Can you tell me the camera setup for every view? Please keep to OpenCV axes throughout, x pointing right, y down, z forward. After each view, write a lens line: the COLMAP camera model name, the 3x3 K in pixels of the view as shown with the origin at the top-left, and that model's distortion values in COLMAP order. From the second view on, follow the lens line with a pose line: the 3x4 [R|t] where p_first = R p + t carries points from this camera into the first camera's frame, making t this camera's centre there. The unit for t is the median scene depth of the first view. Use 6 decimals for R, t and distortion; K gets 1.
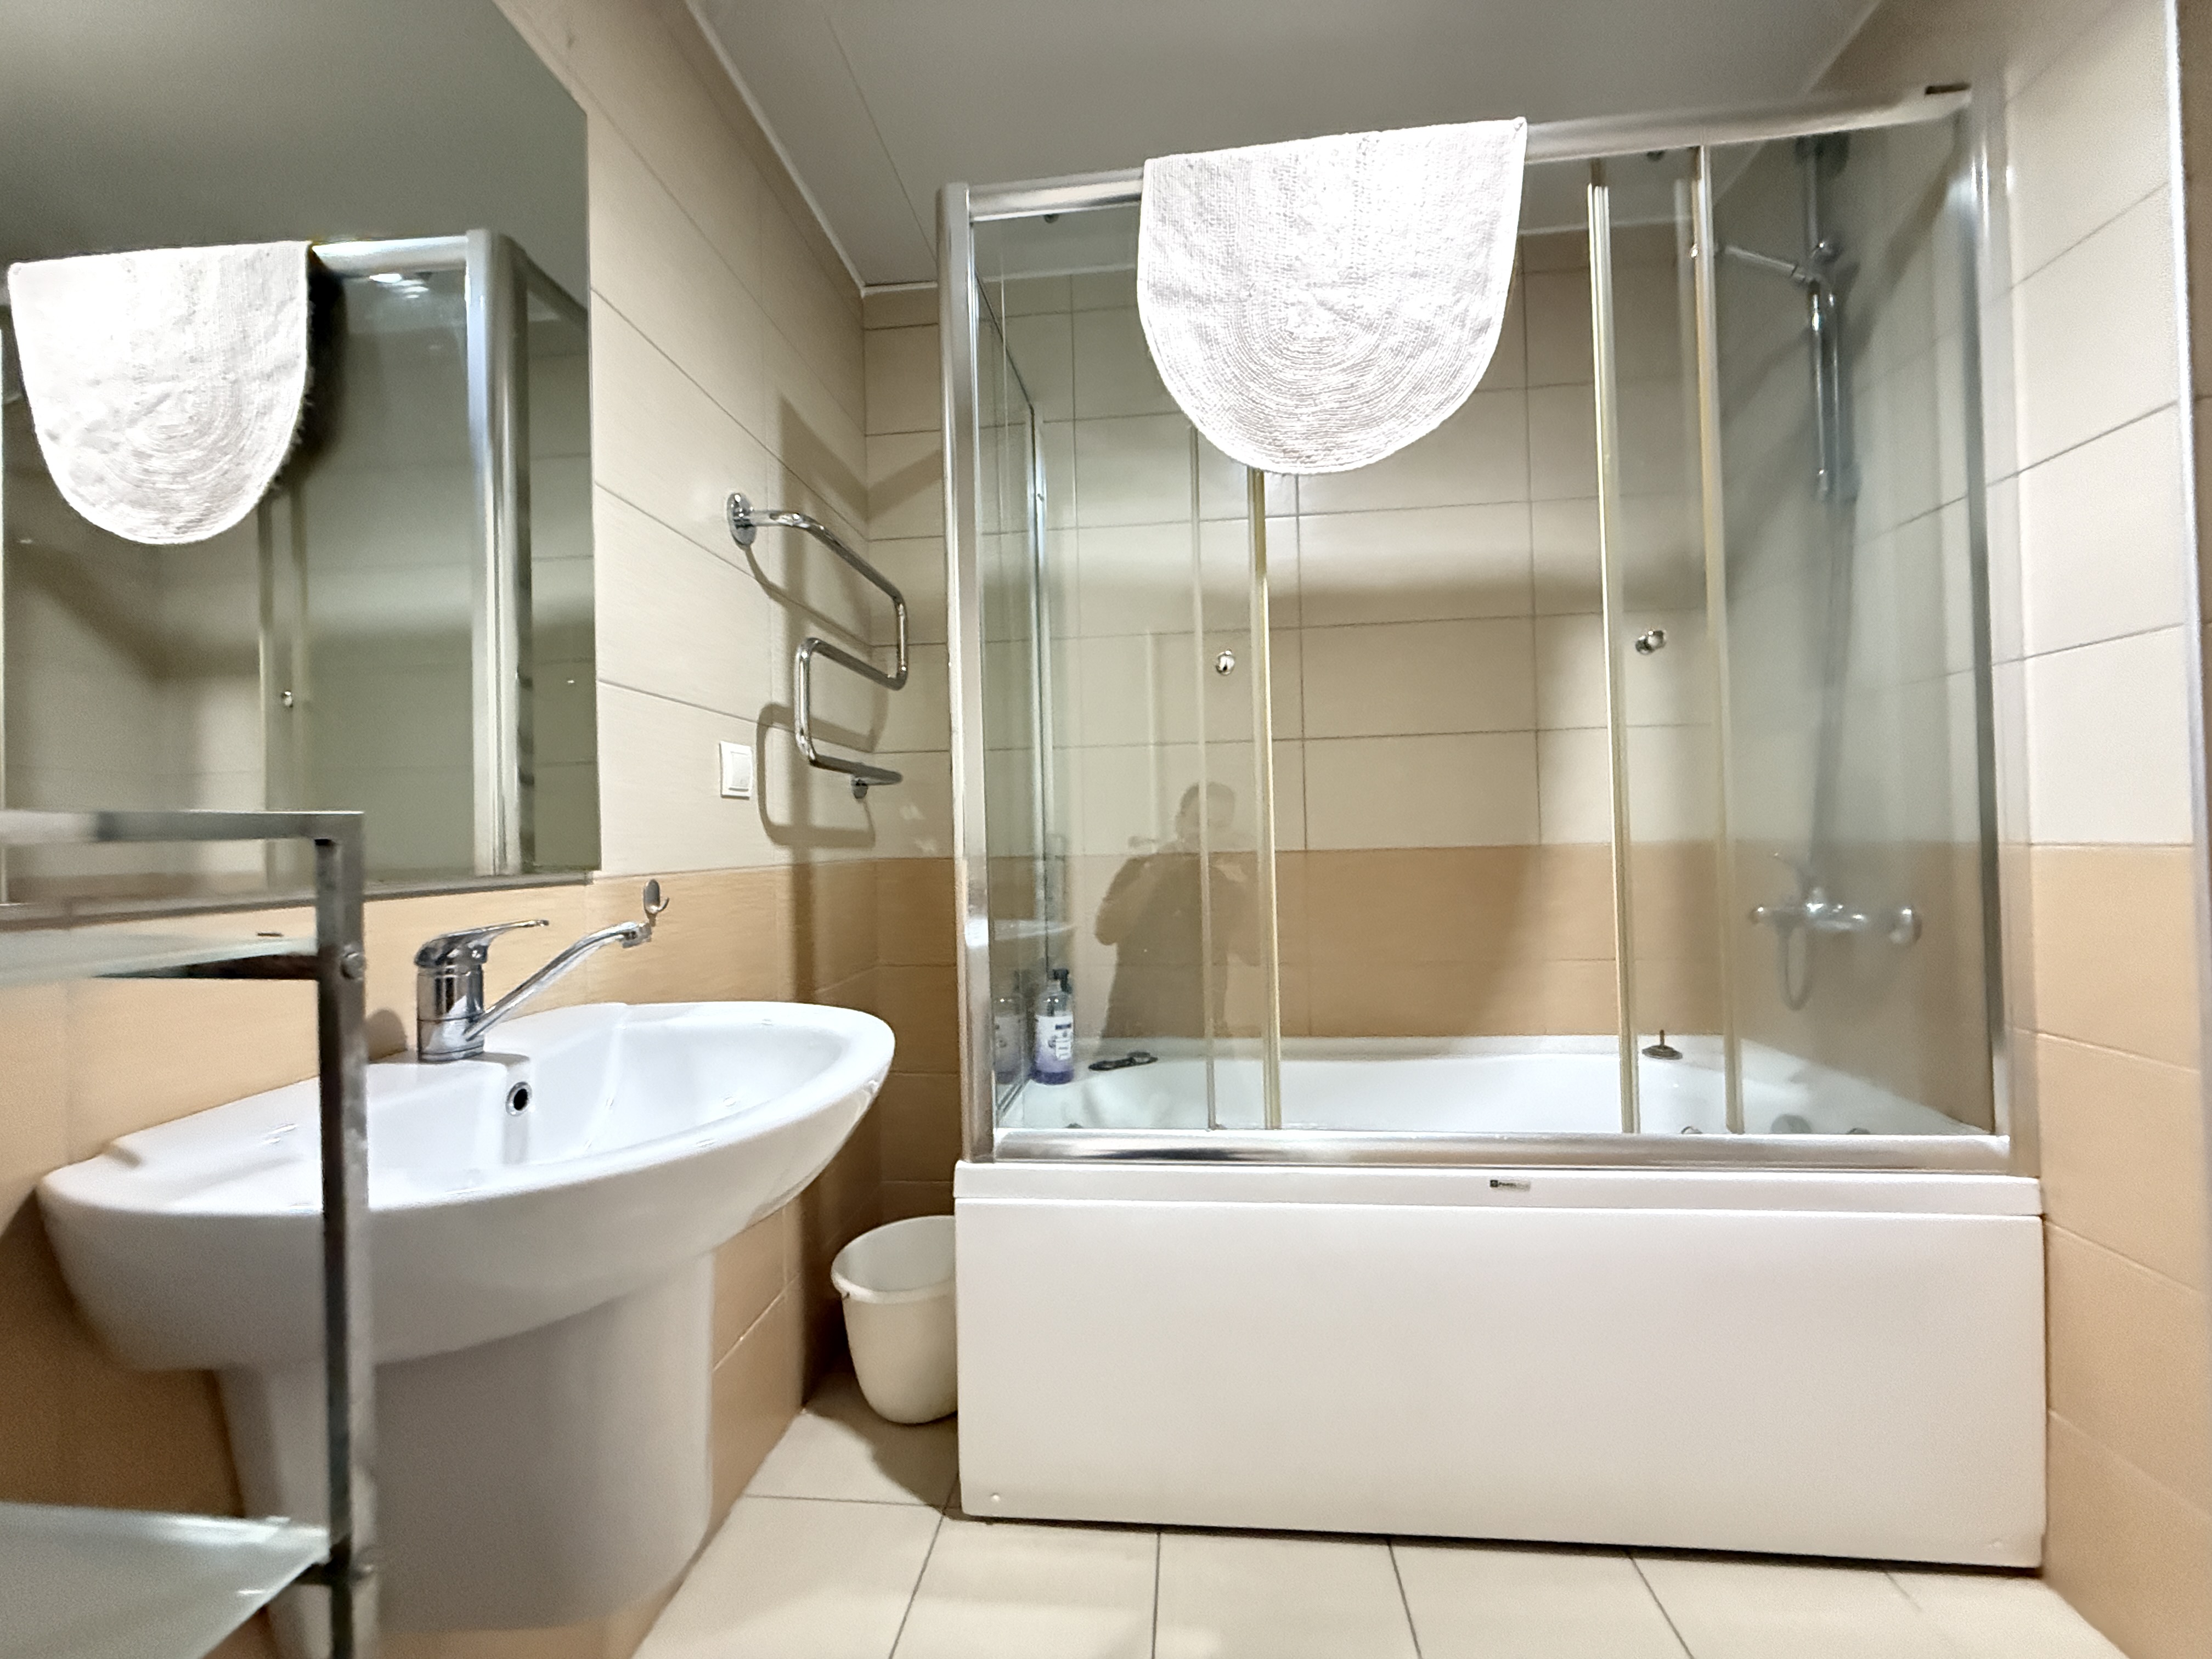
lens RADIAL K [[879.7, 0, 1105.5], [0, 879.7, 830.1], [0, 0, 1]] dist [0.000112, -0.000366]
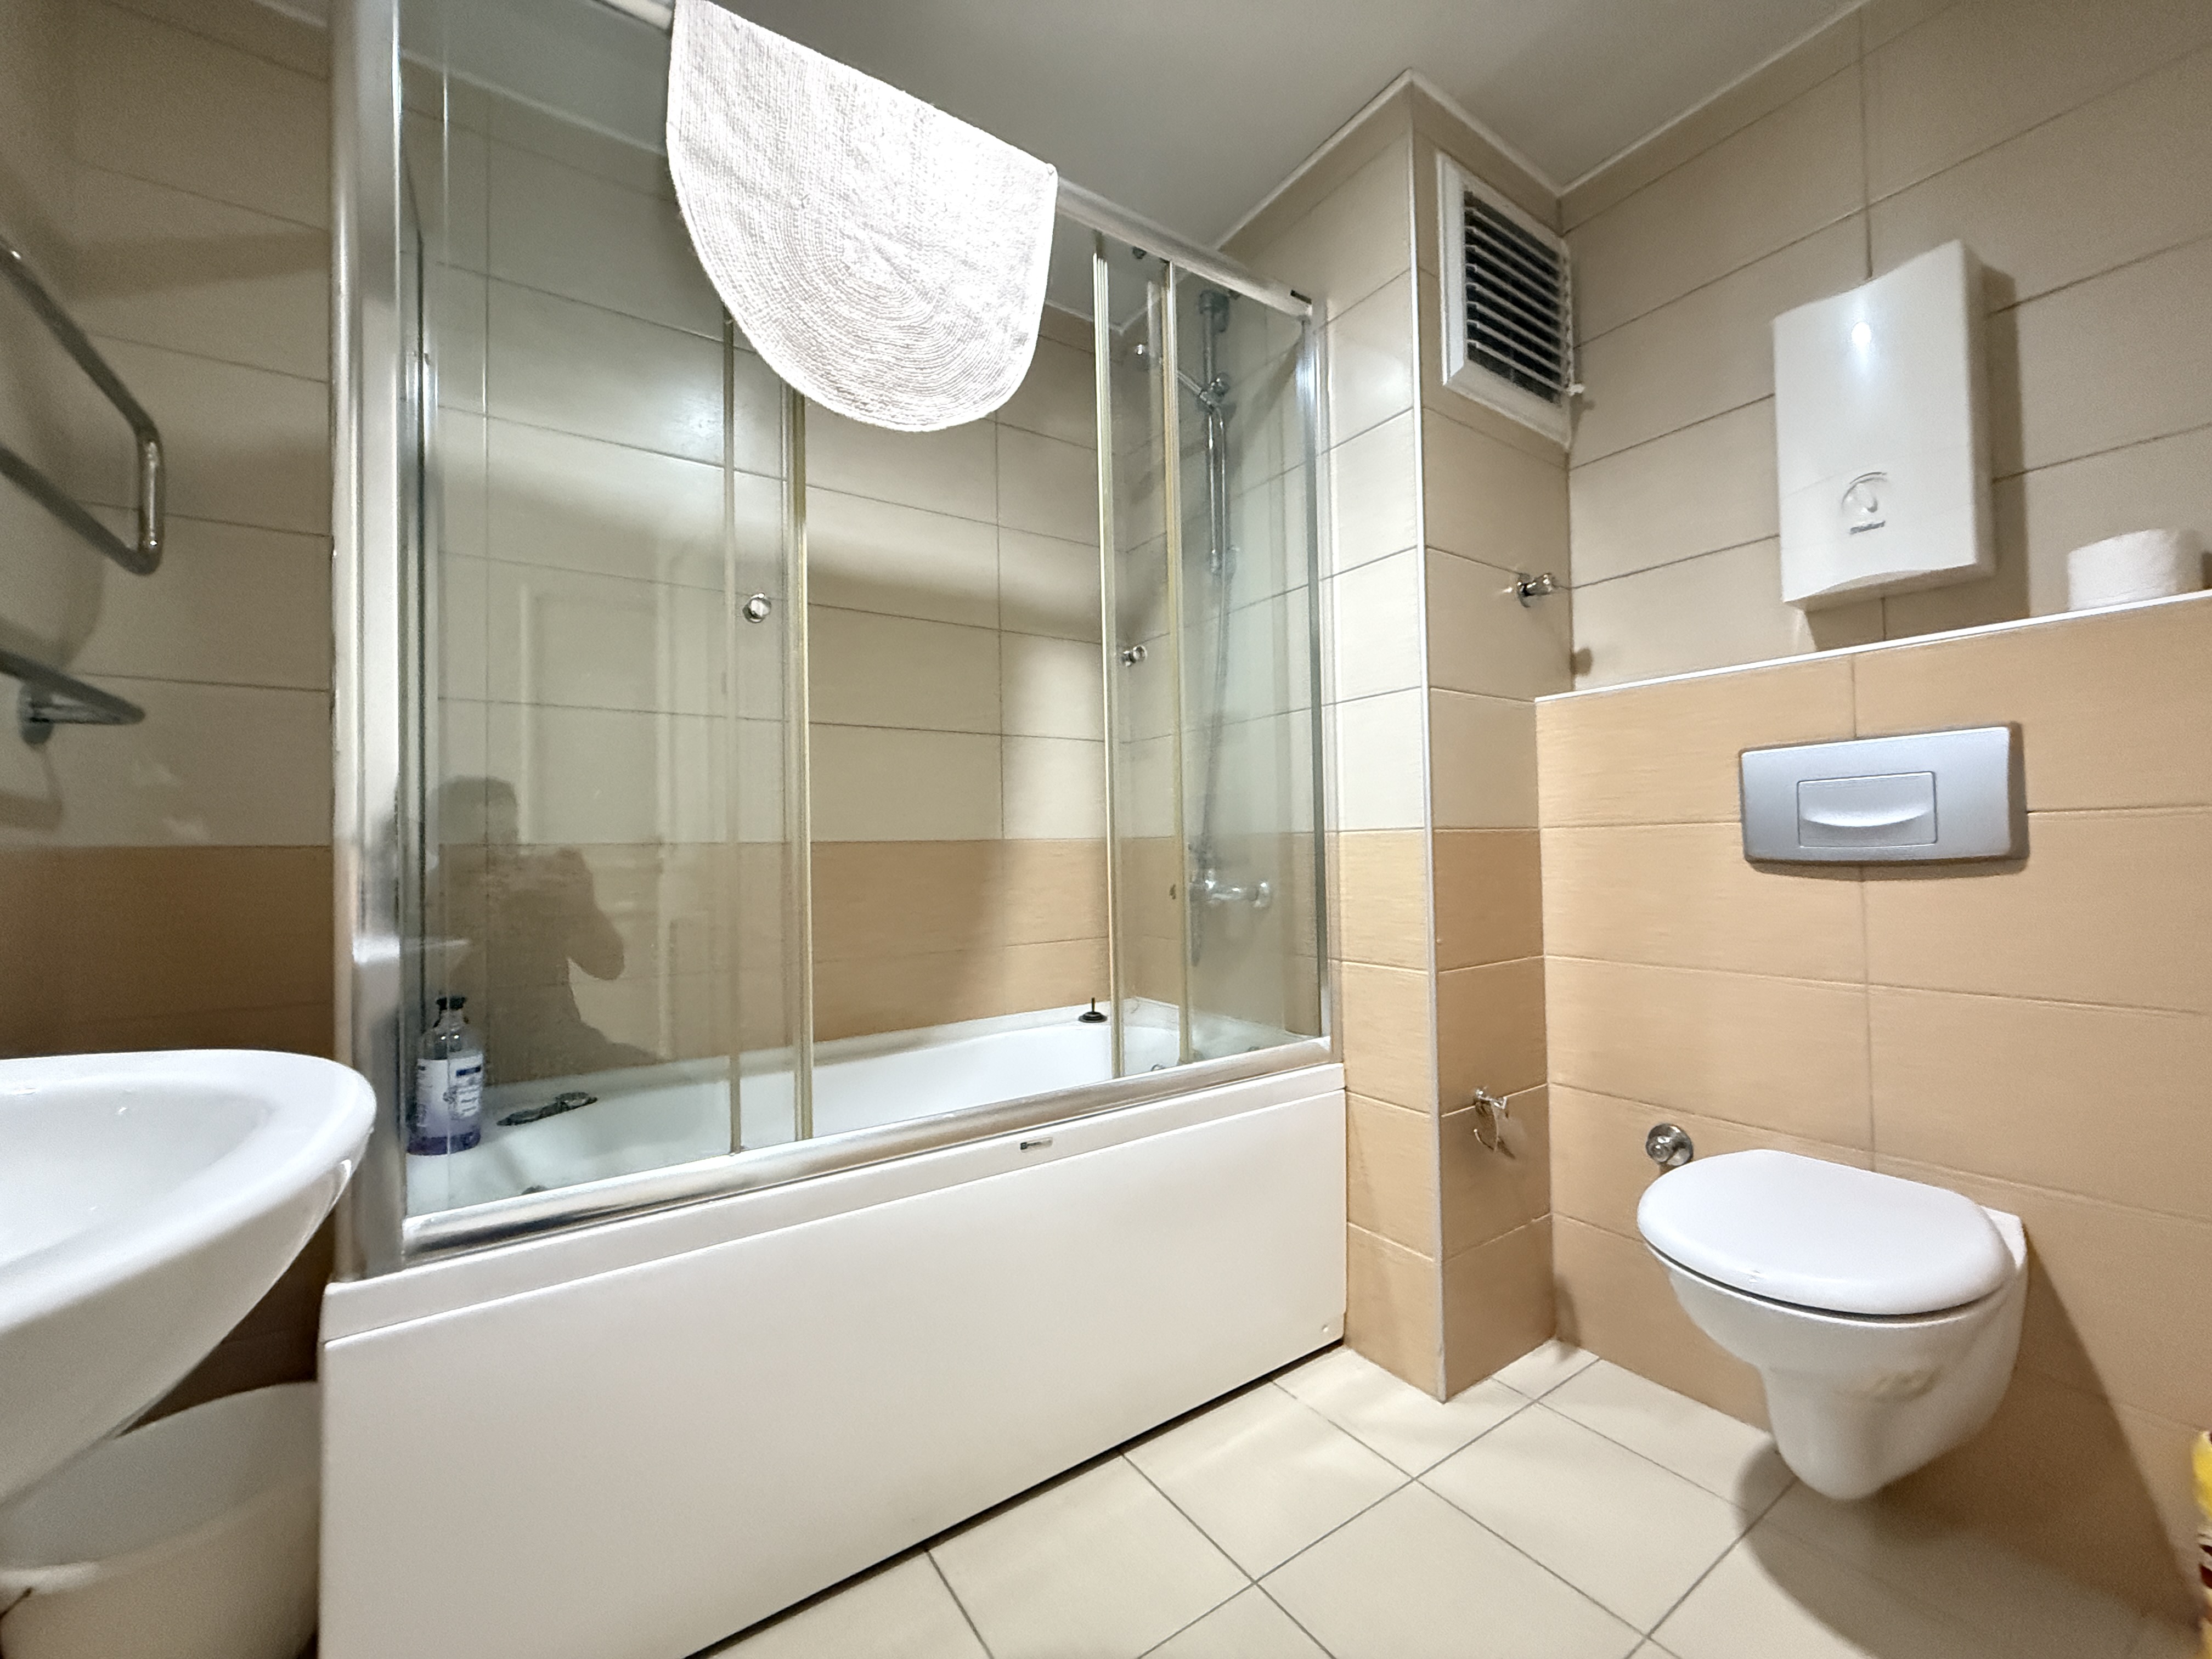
lens RADIAL K [[879.7, 0, 1105.5], [0, 879.7, 830.1], [0, 0, 1]] dist [0.000112, -0.000366]
pose [[0.767469, 0.024981, 0.640599, -0.157653], [-0.006525, 0.999493, -0.031159, 0.056129], [-0.641053, 0.019734, 0.767243, 0.122316]]
